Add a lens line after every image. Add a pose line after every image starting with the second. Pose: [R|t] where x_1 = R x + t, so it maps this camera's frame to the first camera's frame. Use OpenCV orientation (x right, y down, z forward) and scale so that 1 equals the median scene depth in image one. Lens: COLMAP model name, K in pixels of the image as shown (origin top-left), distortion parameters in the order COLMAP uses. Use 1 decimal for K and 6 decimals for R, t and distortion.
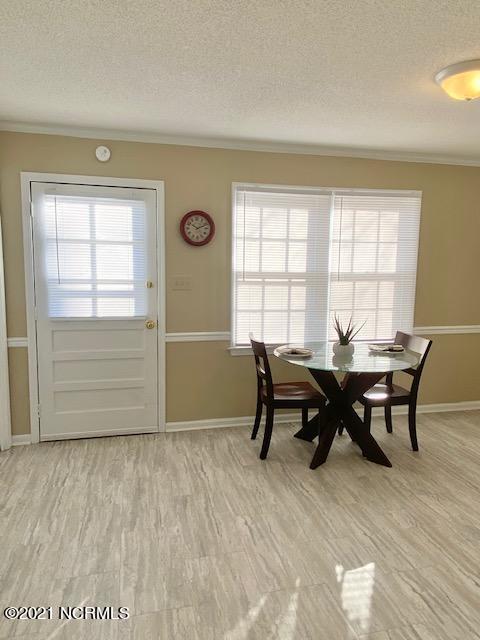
lens RADIAL K [[453.2, 0, 237.8], [0, 453.2, 314.1], [0, 0, 1]] dist [0.057996, -0.075057]
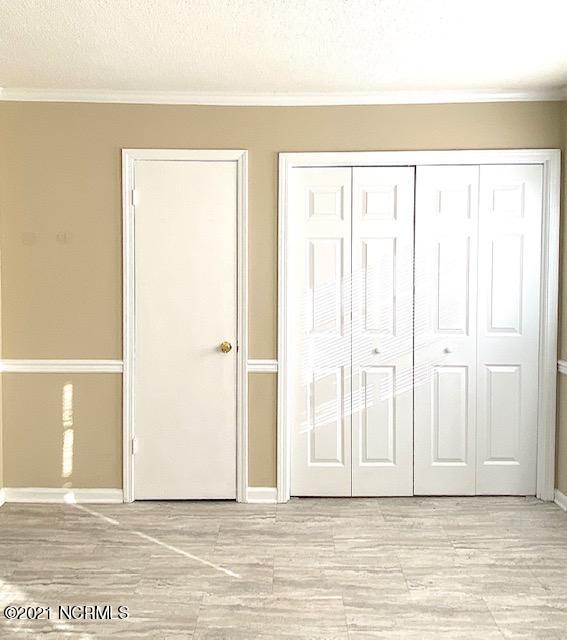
lens RADIAL K [[491.3, 0, 283.8], [0, 491.3, 320.4], [0, 0, 1]] dist [-0.001084, -0.003663]
pose [[-0.223710, 0.126891, -0.966361, 0.438103], [-0.106408, 0.982383, 0.153628, -0.111581], [0.968830, 0.137197, -0.206266, 0.770974]]
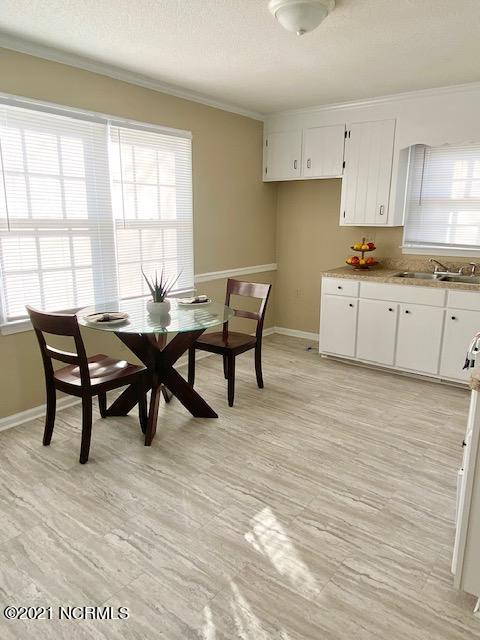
lens RADIAL K [[453.2, 0, 259.9], [0, 453.2, 317.3], [0, 0, 1]] dist [0.057996, -0.075057]
pose [[0.771435, -0.143591, 0.619895, -0.199724], [0.069169, 0.987356, 0.142631, -0.018601], [-0.632538, -0.067153, 0.771613, 0.215348]]
